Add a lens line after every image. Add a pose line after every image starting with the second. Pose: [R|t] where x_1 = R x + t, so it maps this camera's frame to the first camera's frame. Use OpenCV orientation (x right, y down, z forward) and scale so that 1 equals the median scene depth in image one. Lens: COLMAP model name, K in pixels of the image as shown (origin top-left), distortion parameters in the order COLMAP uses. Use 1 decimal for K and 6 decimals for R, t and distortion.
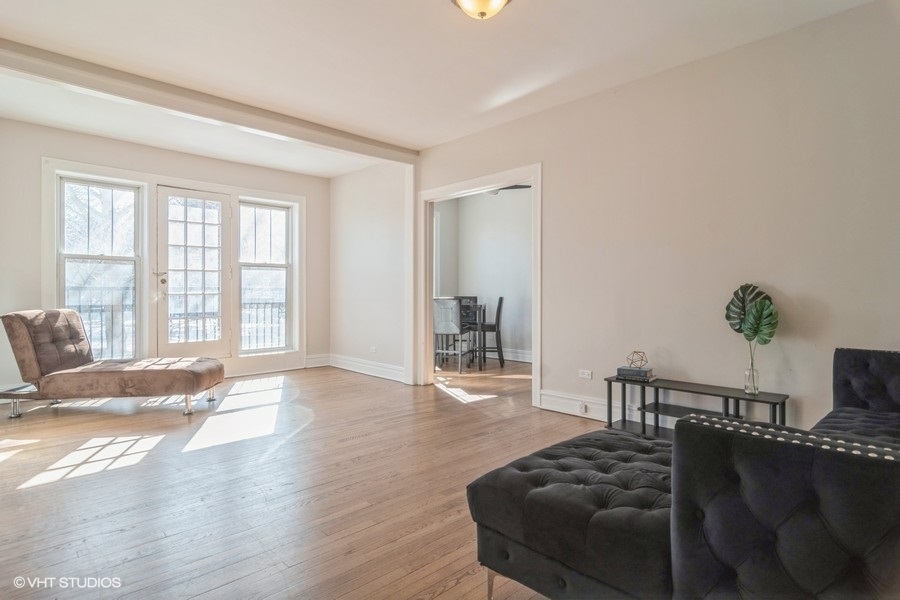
lens RADIAL K [[478.4, 0, 450.4], [0, 478.4, 294.9], [0, 0, 1]] dist [0.000511, 0.001089]
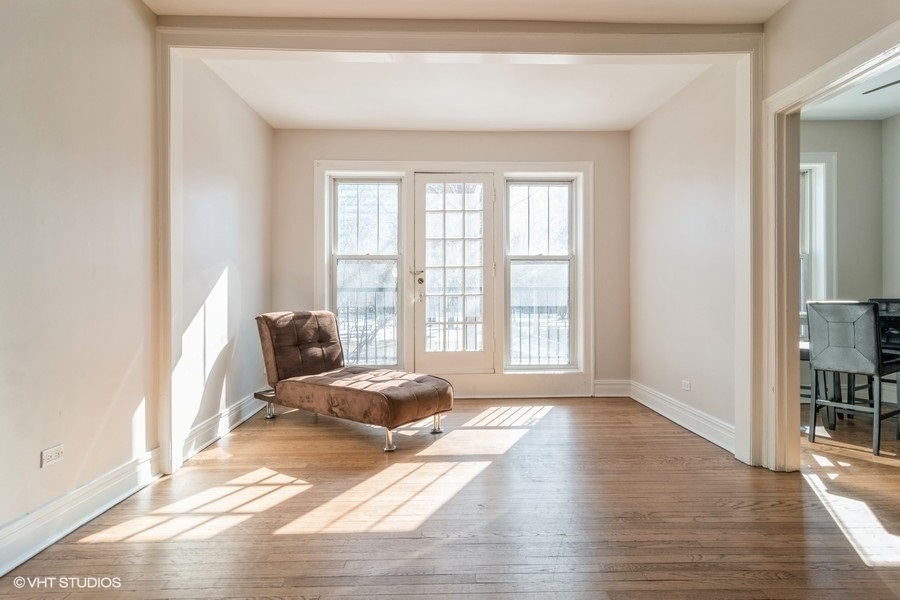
lens RADIAL K [[478.4, 0, 450.4], [0, 478.4, 294.9], [0, 0, 1]] dist [0.000511, 0.001089]
pose [[0.736003, -0.002683, -0.676973, 0.036069], [0.000551, 0.999994, -0.003364, 0.000427], [0.676978, 0.002103, 0.736000, 0.370721]]
